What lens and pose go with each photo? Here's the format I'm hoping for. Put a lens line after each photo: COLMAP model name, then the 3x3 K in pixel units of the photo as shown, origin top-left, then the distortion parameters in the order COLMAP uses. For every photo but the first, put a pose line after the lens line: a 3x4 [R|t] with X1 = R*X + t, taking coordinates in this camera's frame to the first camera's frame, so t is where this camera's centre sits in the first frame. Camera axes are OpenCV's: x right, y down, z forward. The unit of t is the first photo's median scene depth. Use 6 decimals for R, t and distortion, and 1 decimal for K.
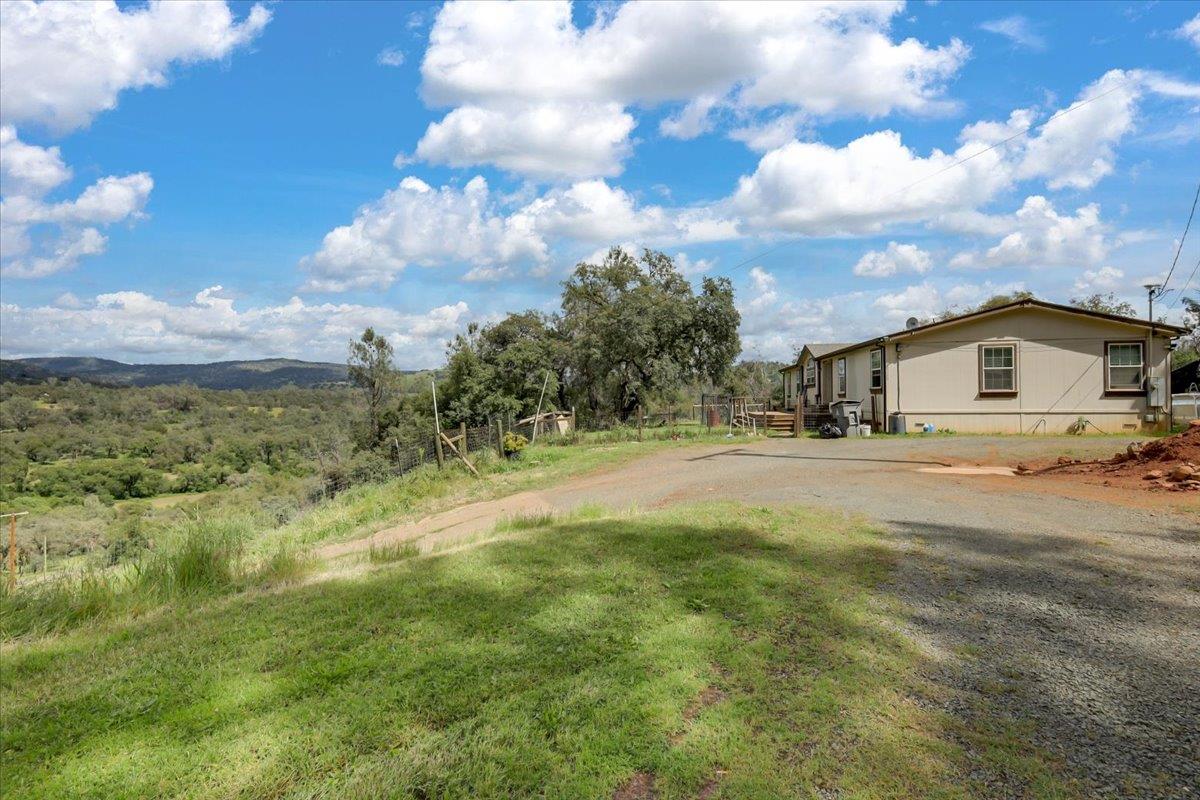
lens RADIAL K [[525.3, 0, 600.6], [0, 525.3, 399.1], [0, 0, 1]] dist [0.000832, 0.000089]
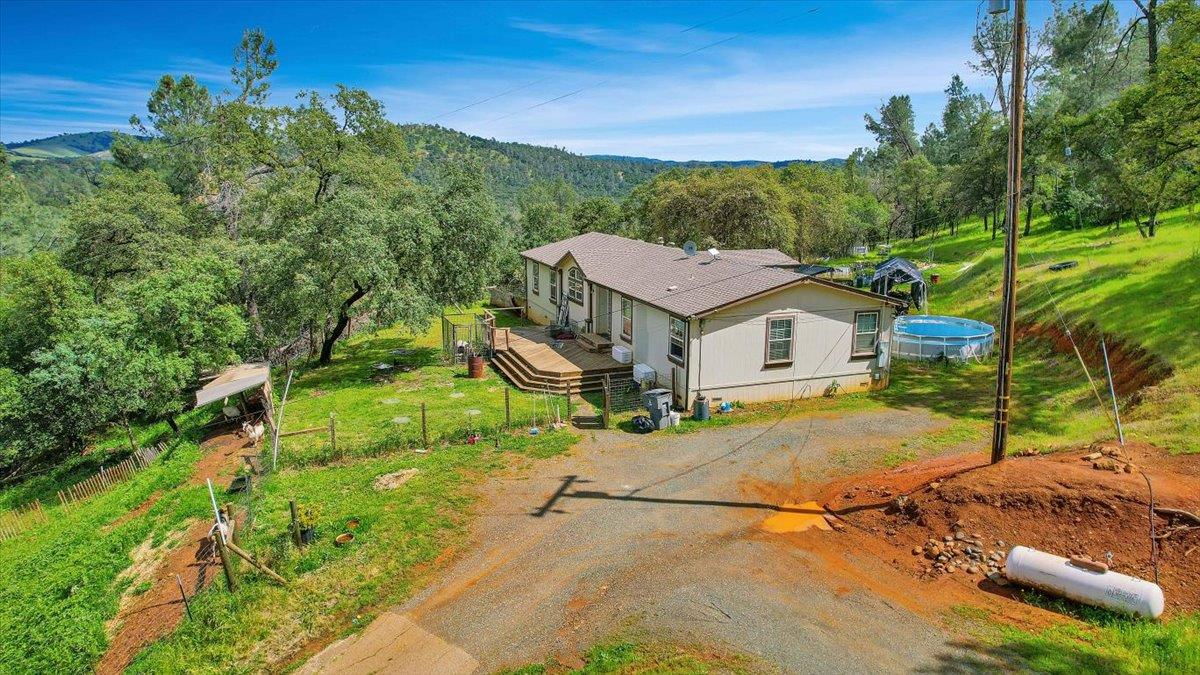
lens RADIAL K [[775.8, 0, 601.7], [0, 775.8, 346.9], [0, 0, 1]] dist [-0.081993, 0.073651]
pose [[0.858642, -0.102679, 0.502186, -0.303934], [-0.014384, 0.974518, 0.223849, -0.377528], [-0.512374, -0.199430, 0.835285, -0.086516]]
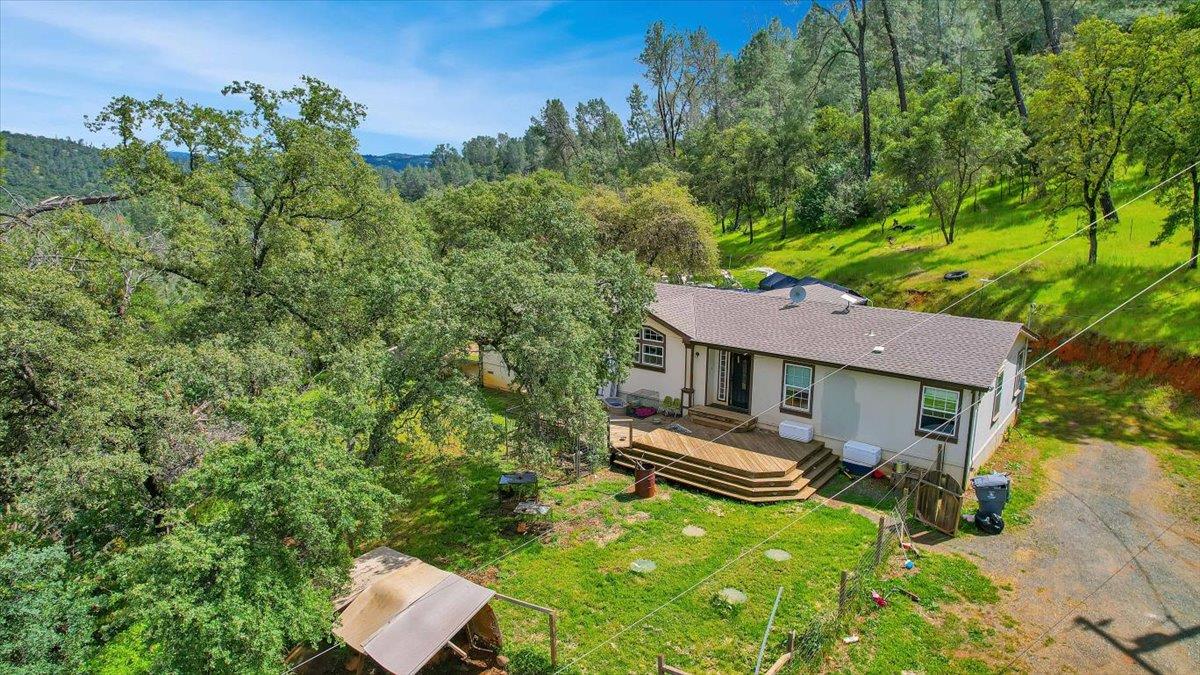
lens RADIAL K [[775.8, 0, 601.7], [0, 775.8, 346.9], [0, 0, 1]] dist [-0.081993, 0.073651]
pose [[0.463586, -0.187968, 0.865885, -0.782192], [-0.018748, 0.974939, 0.221679, -0.440111], [-0.885854, -0.119001, 0.448444, 1.024815]]
